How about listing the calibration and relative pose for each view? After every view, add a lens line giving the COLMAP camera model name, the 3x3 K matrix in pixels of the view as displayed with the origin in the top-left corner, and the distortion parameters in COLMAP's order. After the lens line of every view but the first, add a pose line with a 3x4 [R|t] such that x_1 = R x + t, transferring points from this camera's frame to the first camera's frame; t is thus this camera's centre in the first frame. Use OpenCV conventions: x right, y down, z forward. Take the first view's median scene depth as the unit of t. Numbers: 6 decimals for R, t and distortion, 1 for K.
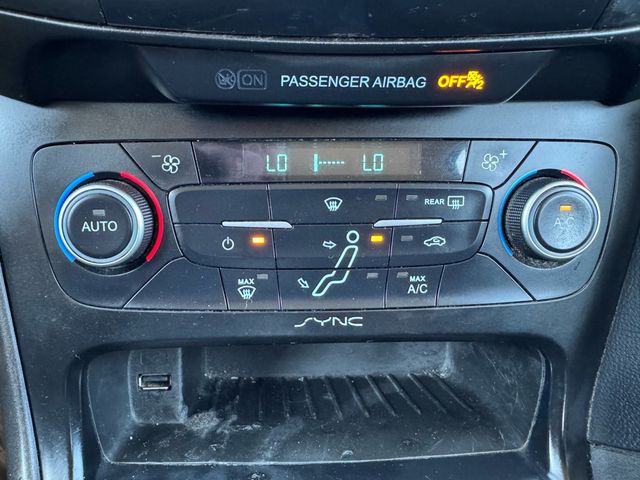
lens RADIAL K [[461.2, 0, 287.8], [0, 461.2, 240.7], [0, 0, 1]] dist [0.000060, -0.002227]
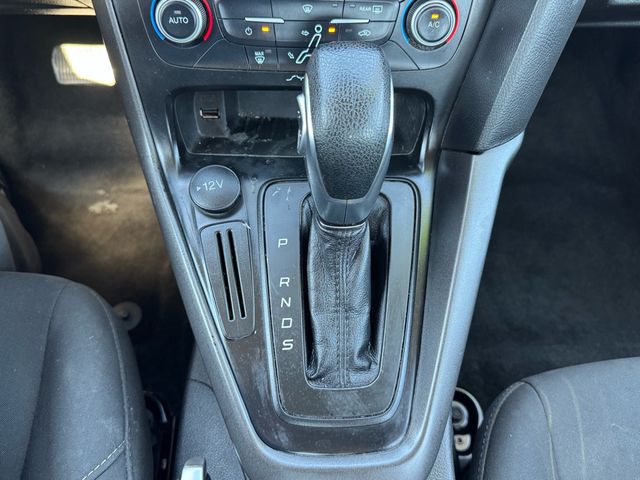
lens RADIAL K [[490.4, 0, 324.5], [0, 490.4, 238.4], [0, 0, 1]] dist [-0.011420, -0.007095]
pose [[0.999587, 0.027718, 0.007572, 0.168997], [-0.028217, 0.897189, 0.440744, -0.113478], [0.005423, -0.440776, 0.897601, -1.033150]]
